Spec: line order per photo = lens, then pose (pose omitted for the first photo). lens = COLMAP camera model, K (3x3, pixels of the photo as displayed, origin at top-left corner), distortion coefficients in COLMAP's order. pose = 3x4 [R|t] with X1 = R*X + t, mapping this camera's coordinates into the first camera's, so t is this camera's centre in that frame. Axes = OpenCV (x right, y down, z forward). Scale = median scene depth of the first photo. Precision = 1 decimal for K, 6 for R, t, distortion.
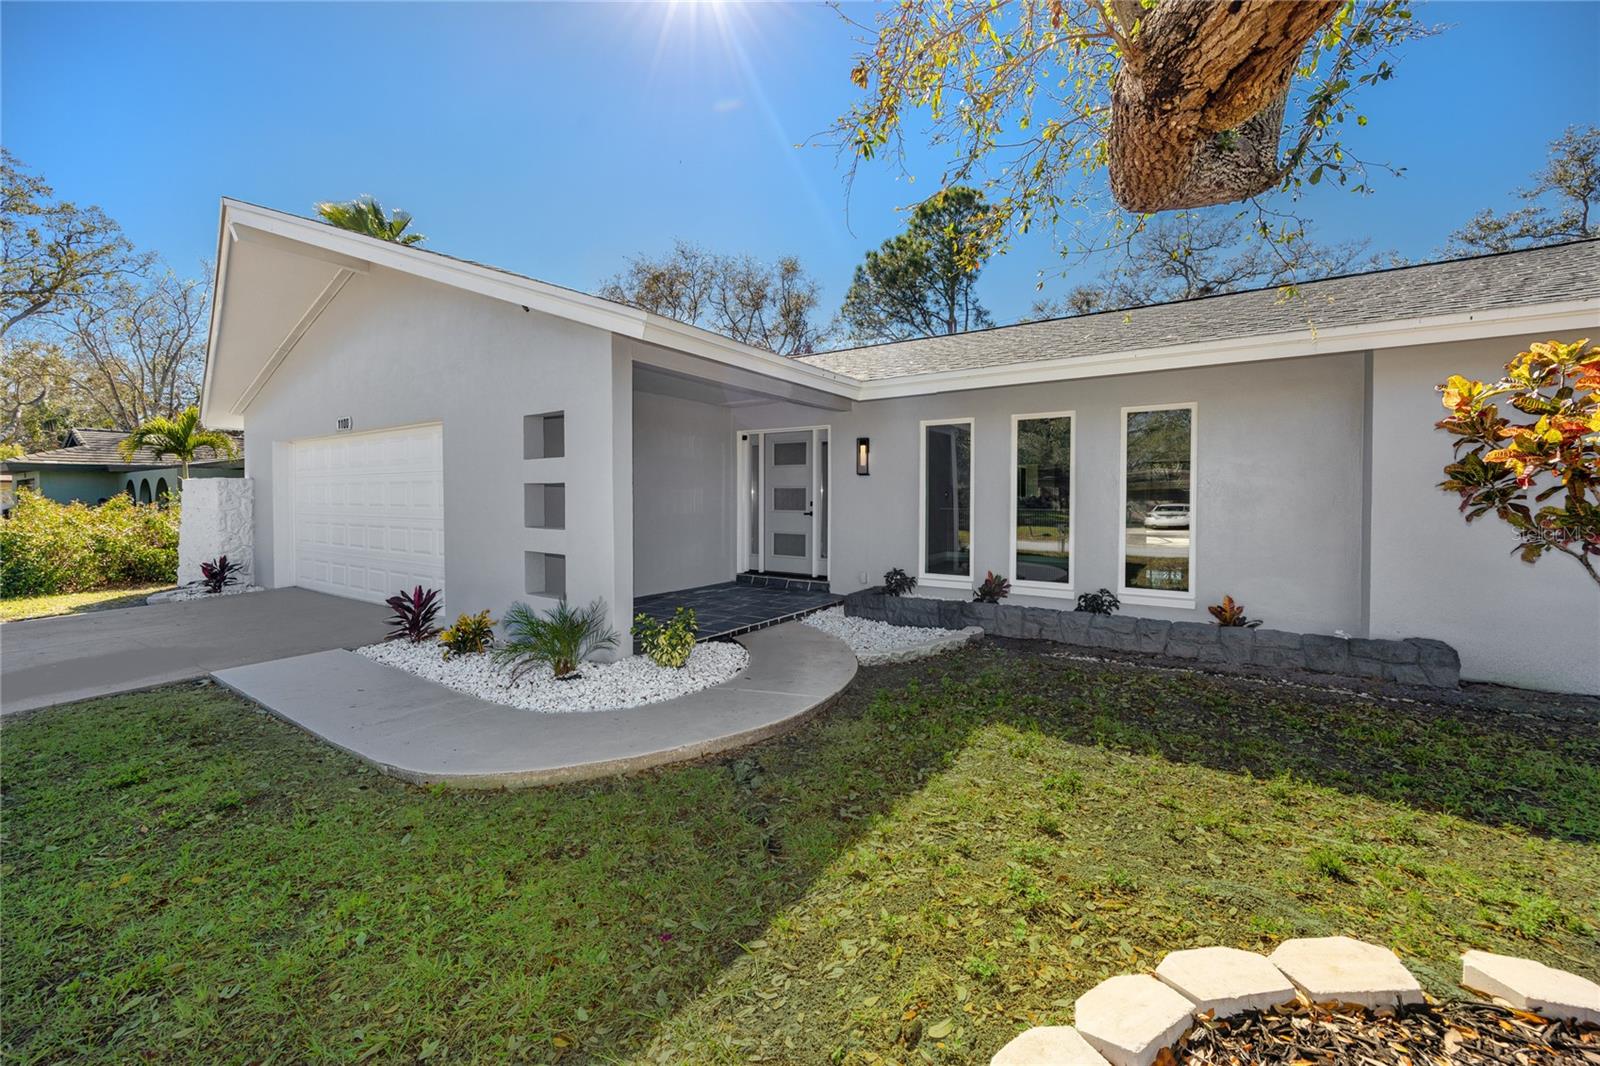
lens RADIAL K [[617.9, 0, 761.3], [0, 617.9, 506.9], [0, 0, 1]] dist [-0.000371, -0.000014]
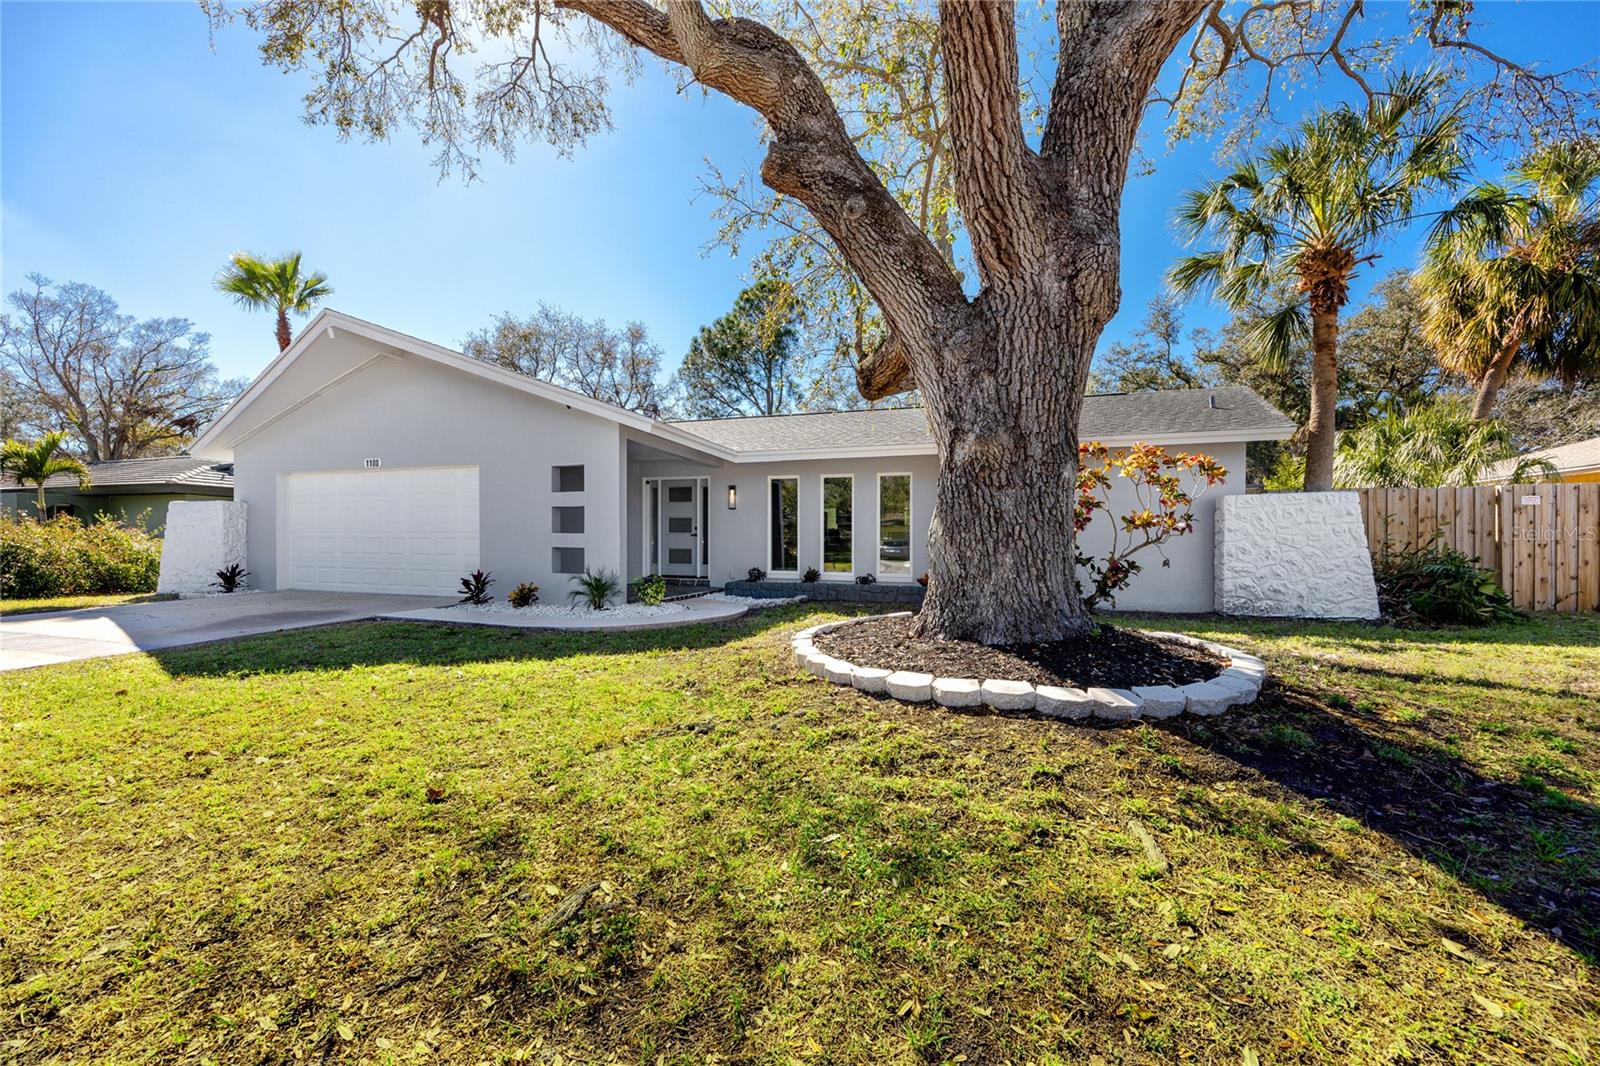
lens RADIAL K [[617.9, 0, 800.2], [0, 617.9, 538.9], [0, 0, 1]] dist [-0.000371, -0.000014]
pose [[0.935154, 0.001262, 0.354239, -0.205957], [0.006468, 0.999766, -0.020636, 0.051762], [-0.354182, 0.021589, 0.934927, -0.468206]]
